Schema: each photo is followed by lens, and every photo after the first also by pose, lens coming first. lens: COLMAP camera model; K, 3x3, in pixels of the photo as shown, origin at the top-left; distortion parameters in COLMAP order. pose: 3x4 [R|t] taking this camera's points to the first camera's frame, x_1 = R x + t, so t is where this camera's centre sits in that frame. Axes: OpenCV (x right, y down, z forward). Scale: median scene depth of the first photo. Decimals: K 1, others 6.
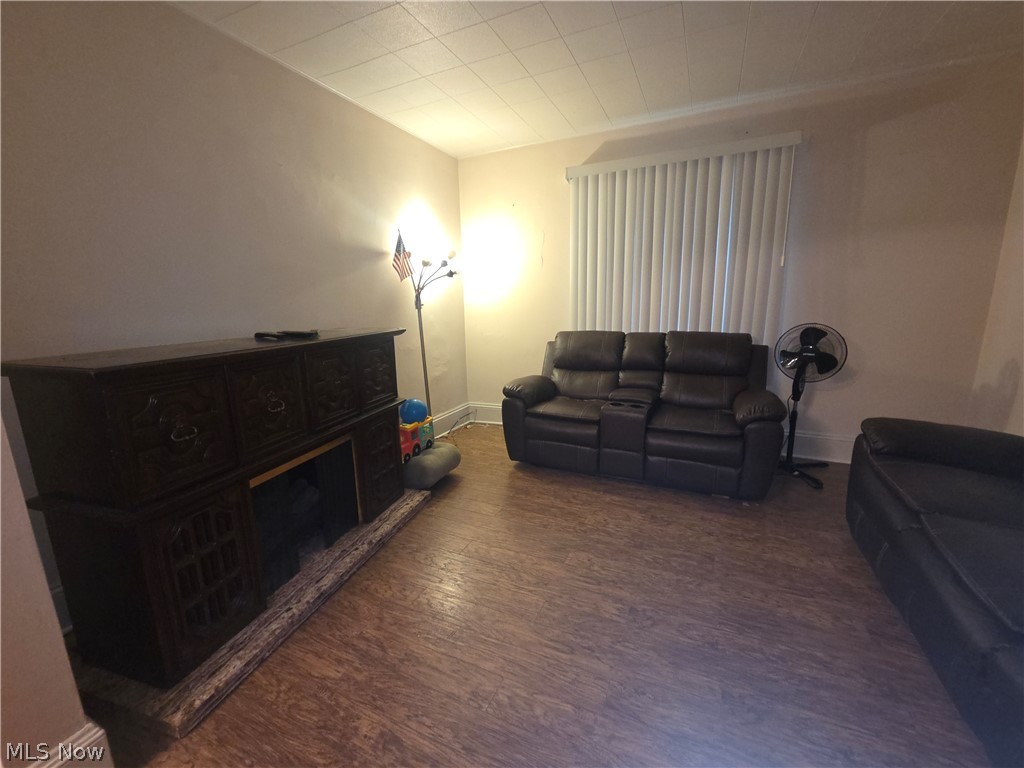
lens RADIAL K [[413.3, 0, 517.5], [0, 413.3, 380.0], [0, 0, 1]] dist [0.001453, 0.000225]
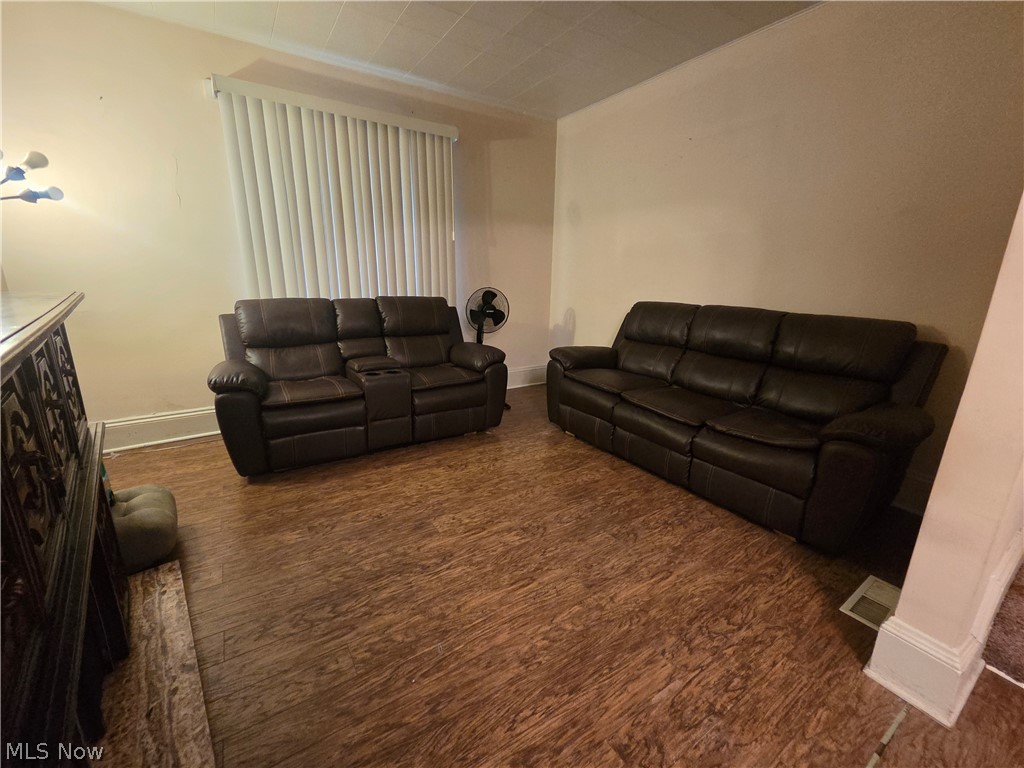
lens RADIAL K [[413.3, 0, 517.5], [0, 413.3, 380.0], [0, 0, 1]] dist [0.001453, 0.000225]
pose [[0.543983, -0.182915, 0.818916, -0.394221], [0.130811, 0.982505, 0.132560, -0.010805], [-0.828837, 0.035013, 0.558394, 0.223891]]
